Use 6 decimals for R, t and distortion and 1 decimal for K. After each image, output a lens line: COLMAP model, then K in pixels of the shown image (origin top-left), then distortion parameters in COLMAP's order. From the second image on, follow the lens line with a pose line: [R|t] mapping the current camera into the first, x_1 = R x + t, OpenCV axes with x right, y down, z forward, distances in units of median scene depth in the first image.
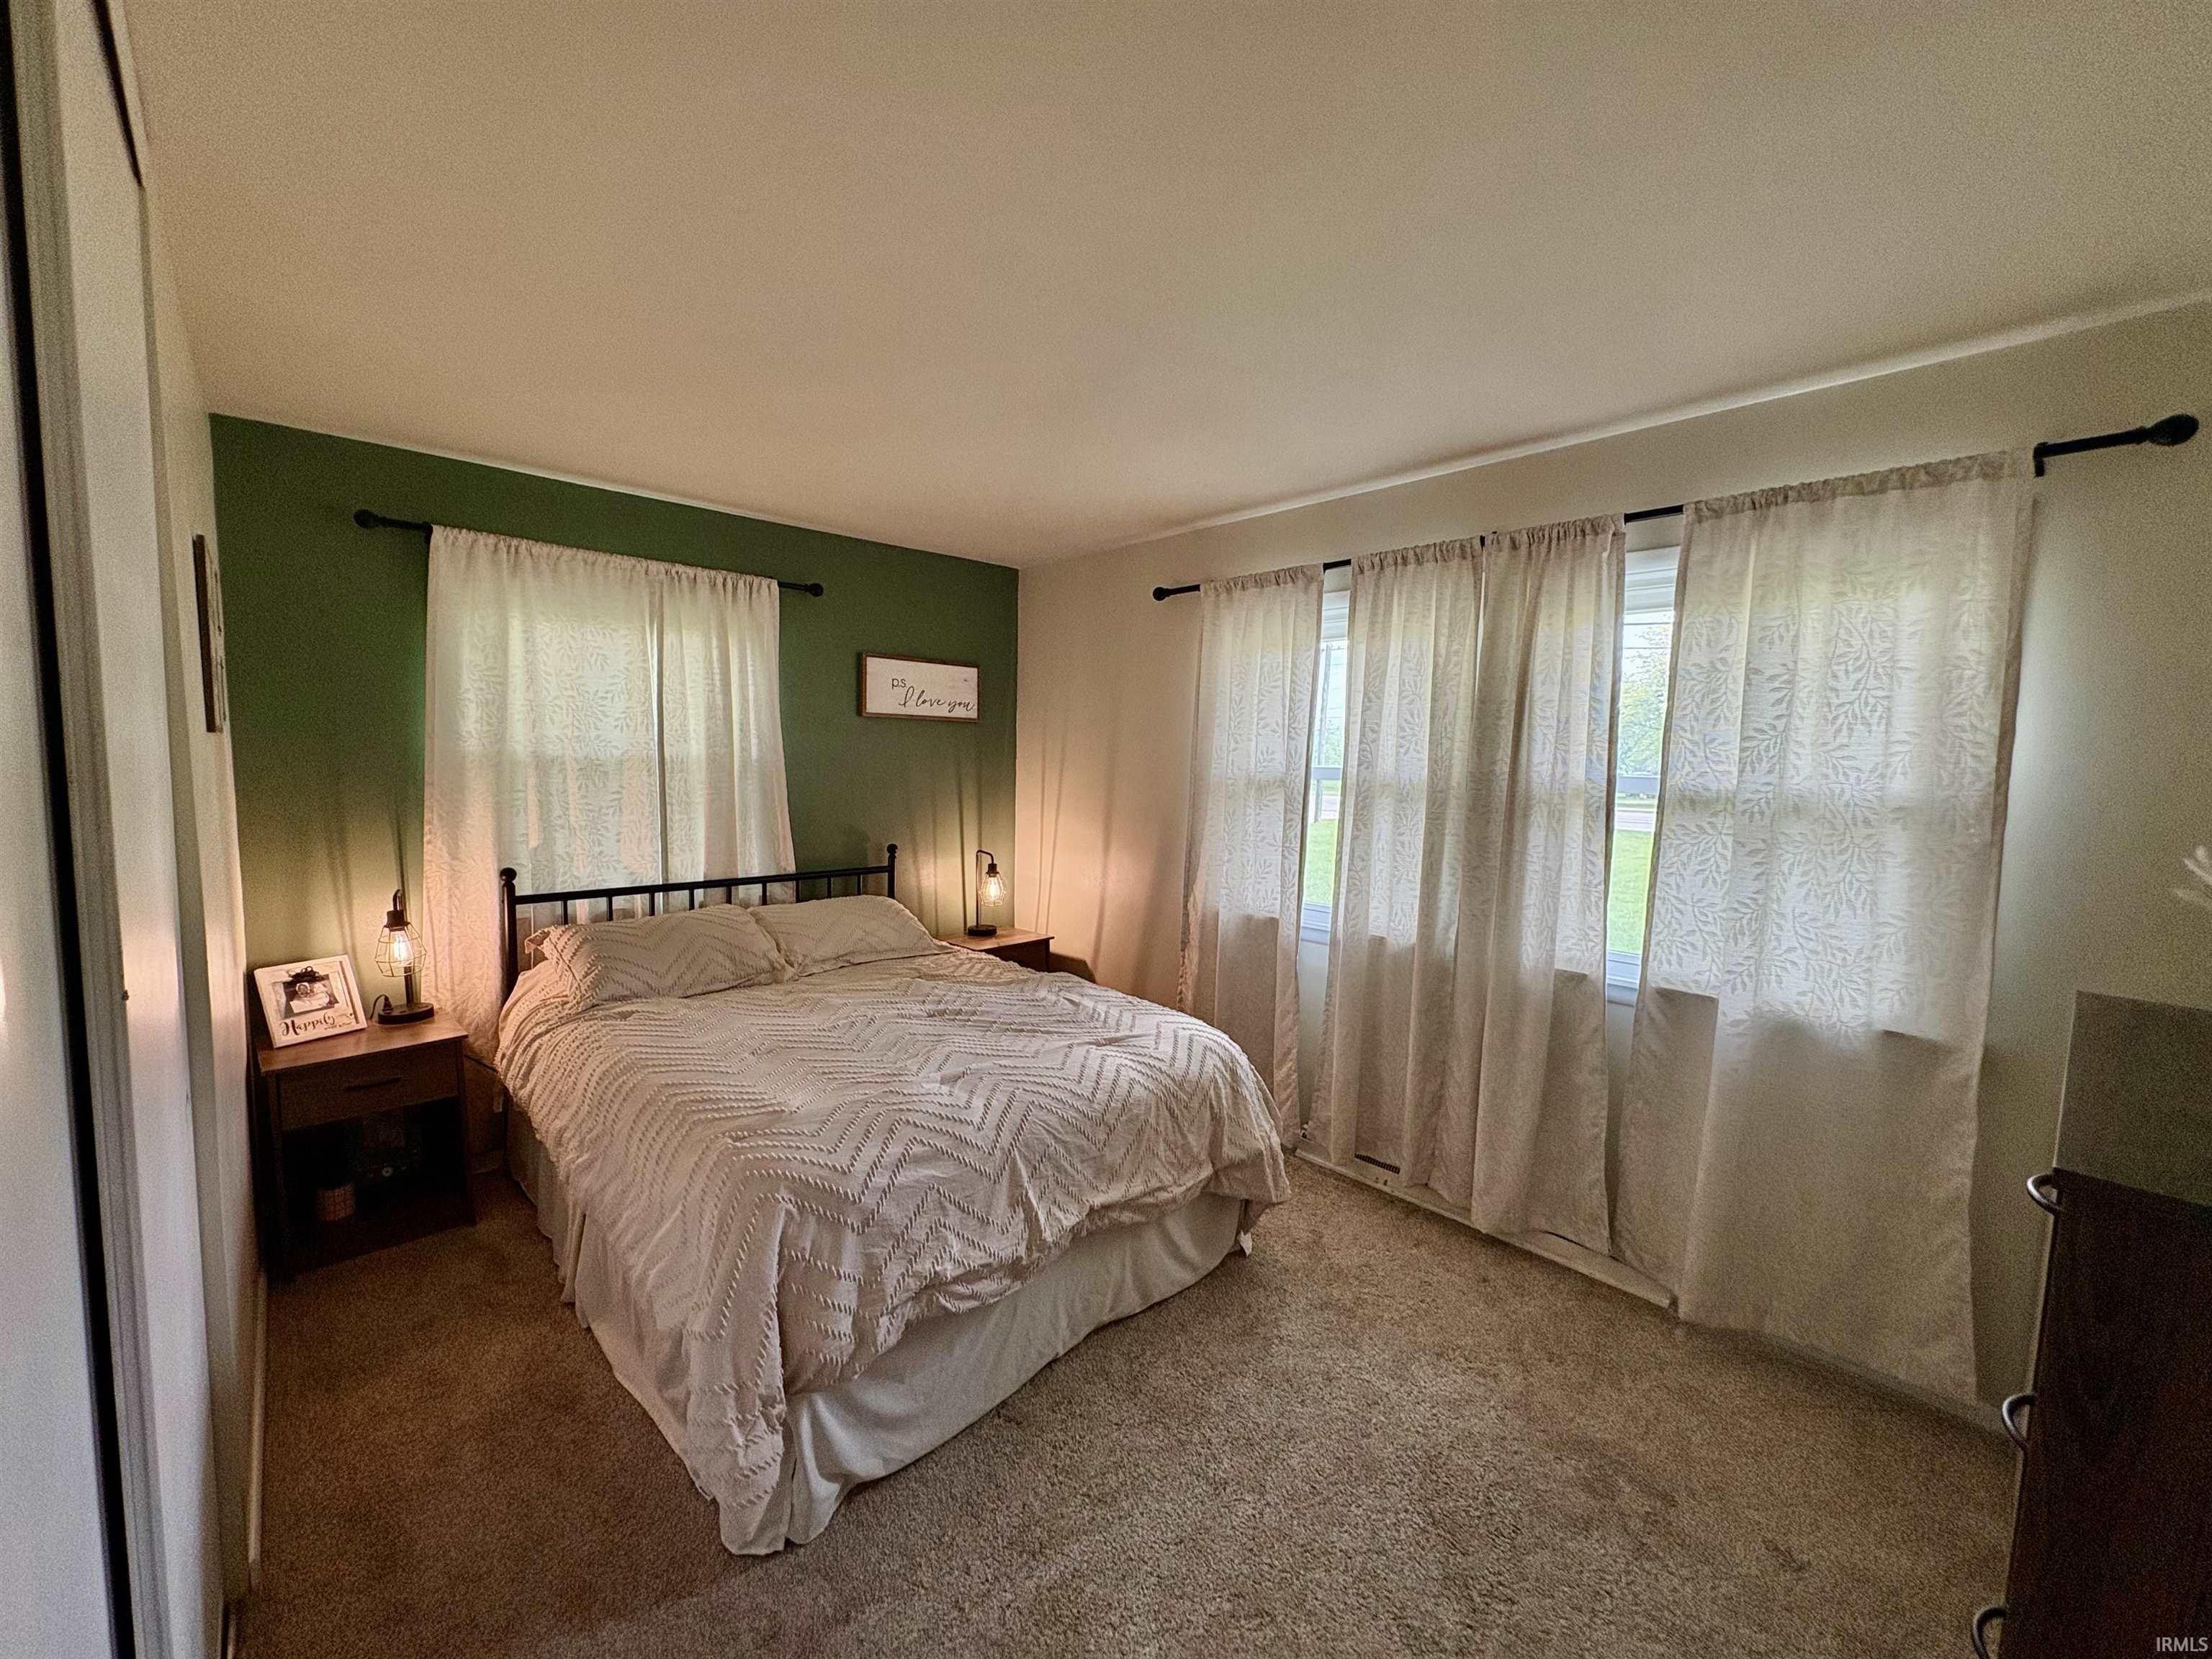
lens RADIAL K [[880.2, 0, 1107.5], [0, 880.2, 828.0], [0, 0, 1]] dist [0.001903, -0.000350]
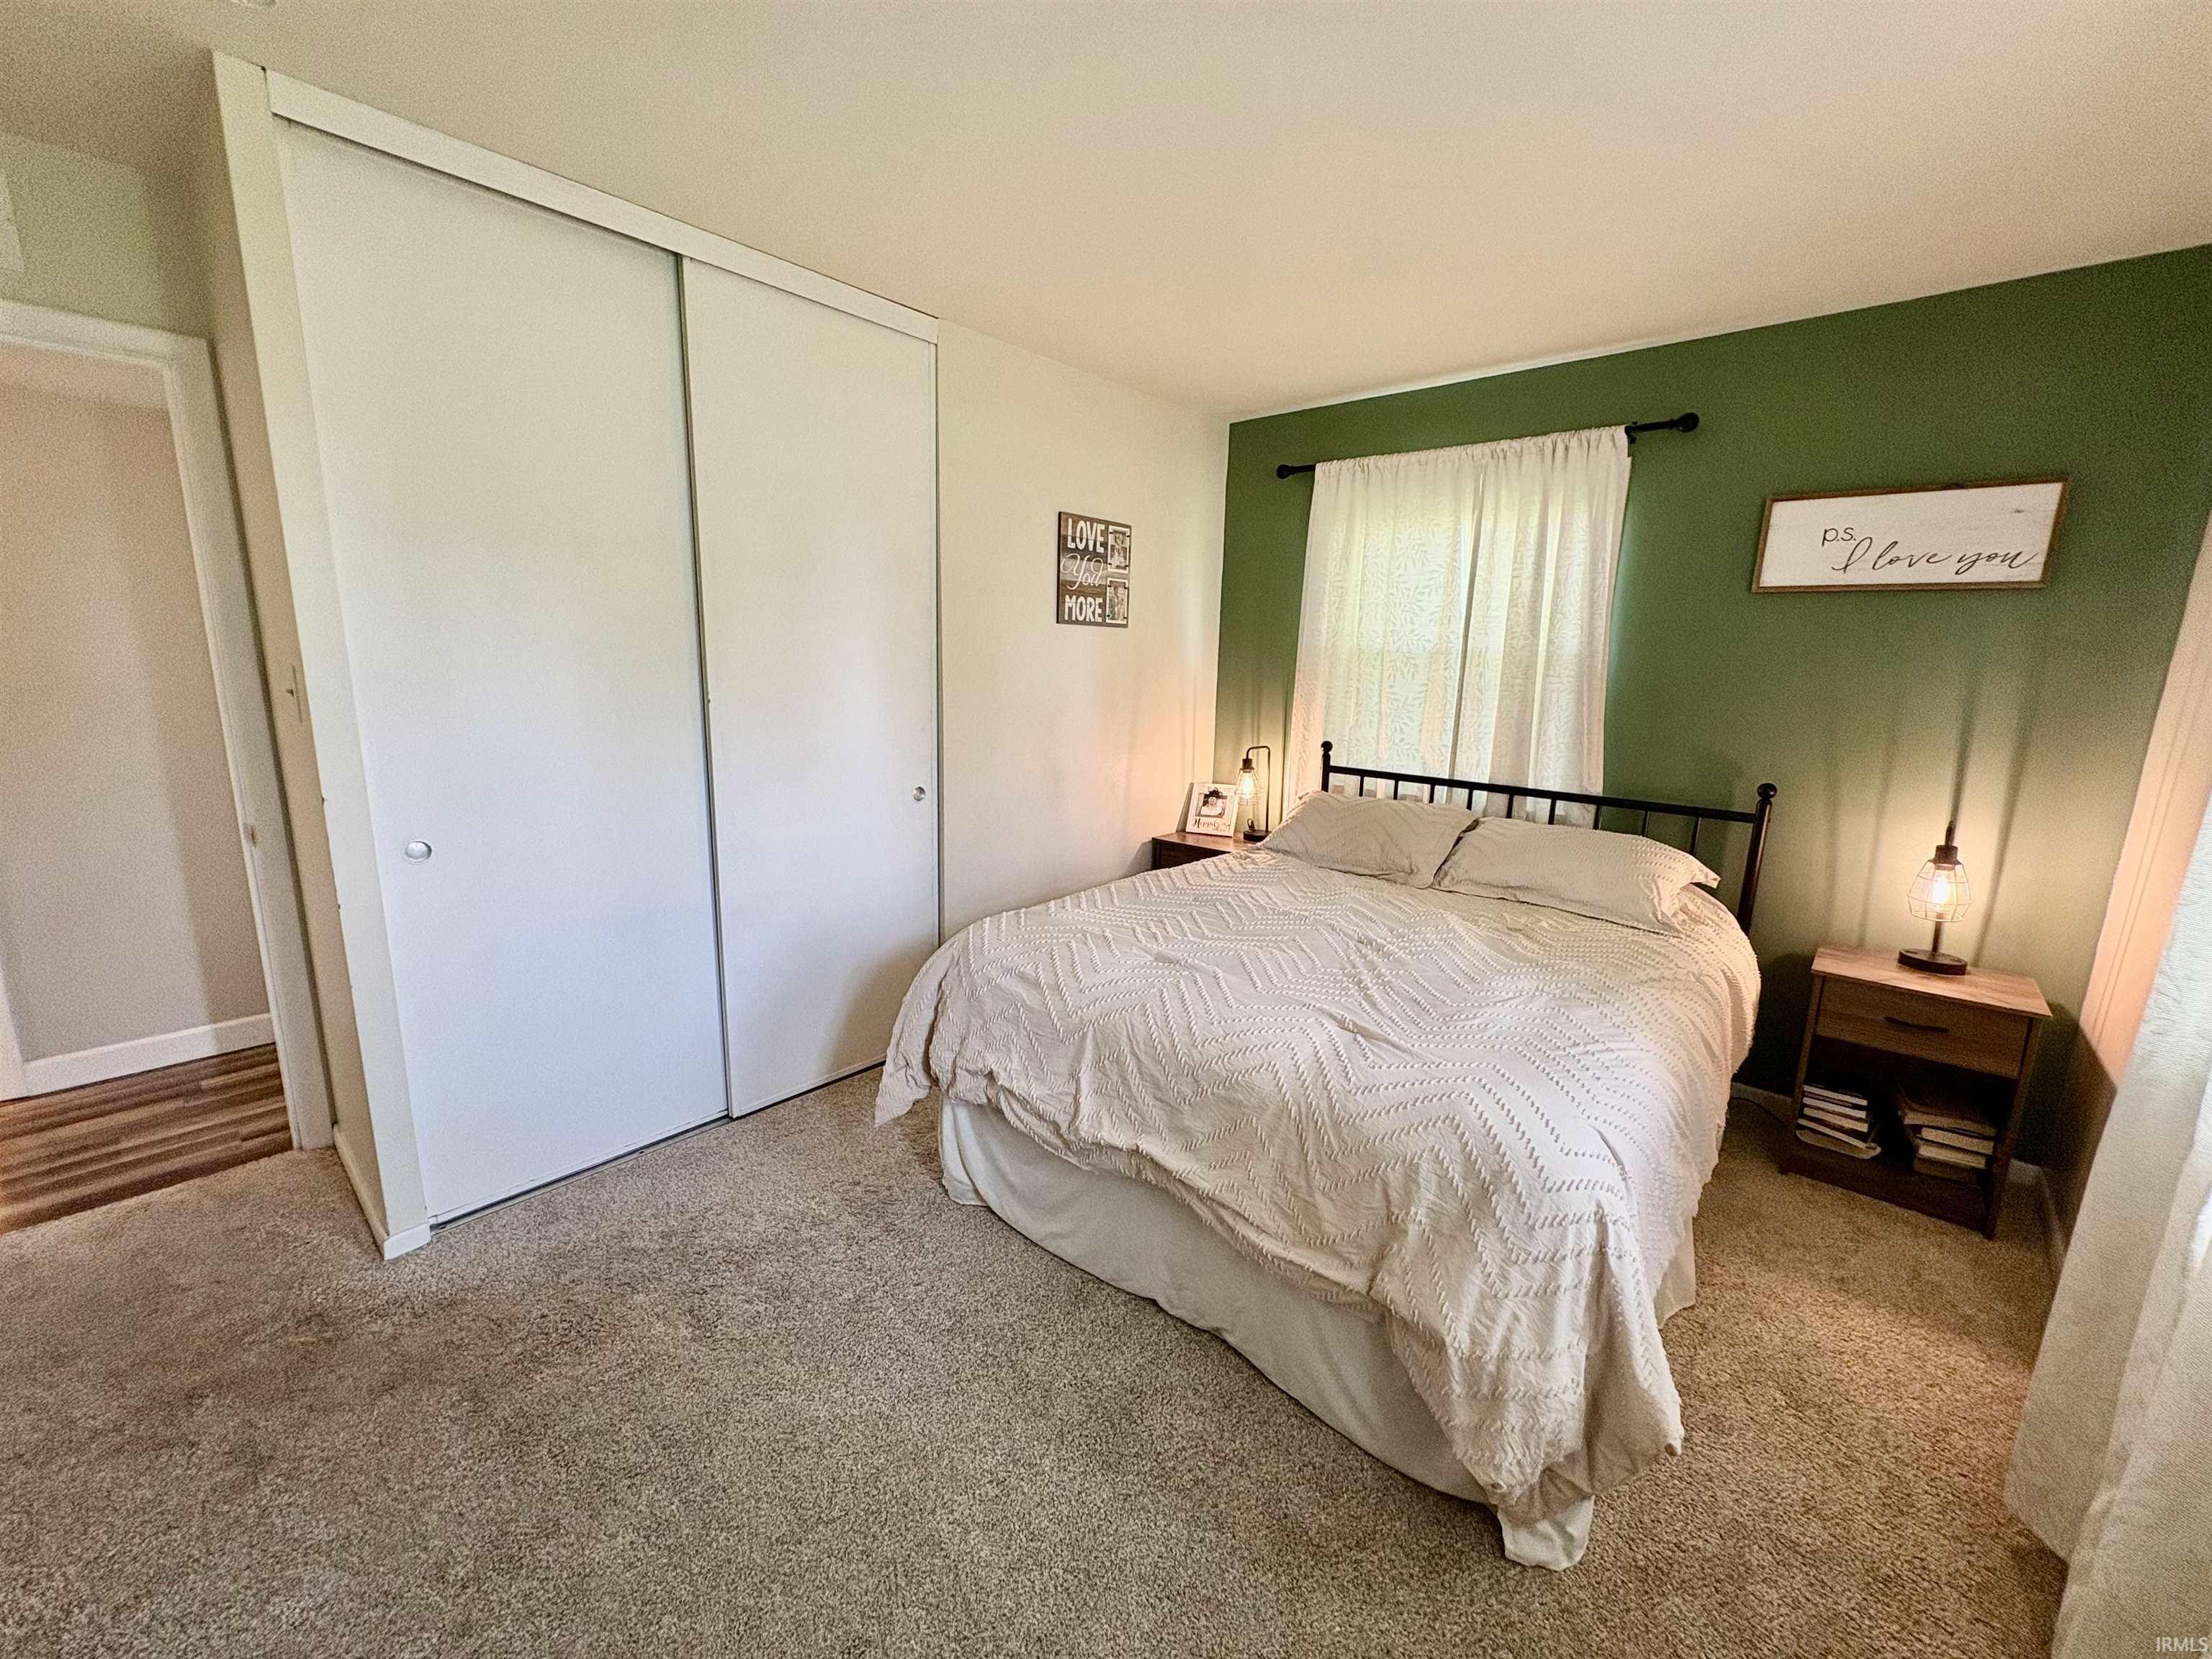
lens RADIAL K [[880.2, 0, 1107.5], [0, 880.2, 828.0], [0, 0, 1]] dist [0.001903, -0.000350]
pose [[0.087885, 0.174040, -0.980809, 0.473761], [-0.112479, 0.980056, 0.163827, -0.002303], [0.989760, 0.095922, 0.105708, 0.536440]]
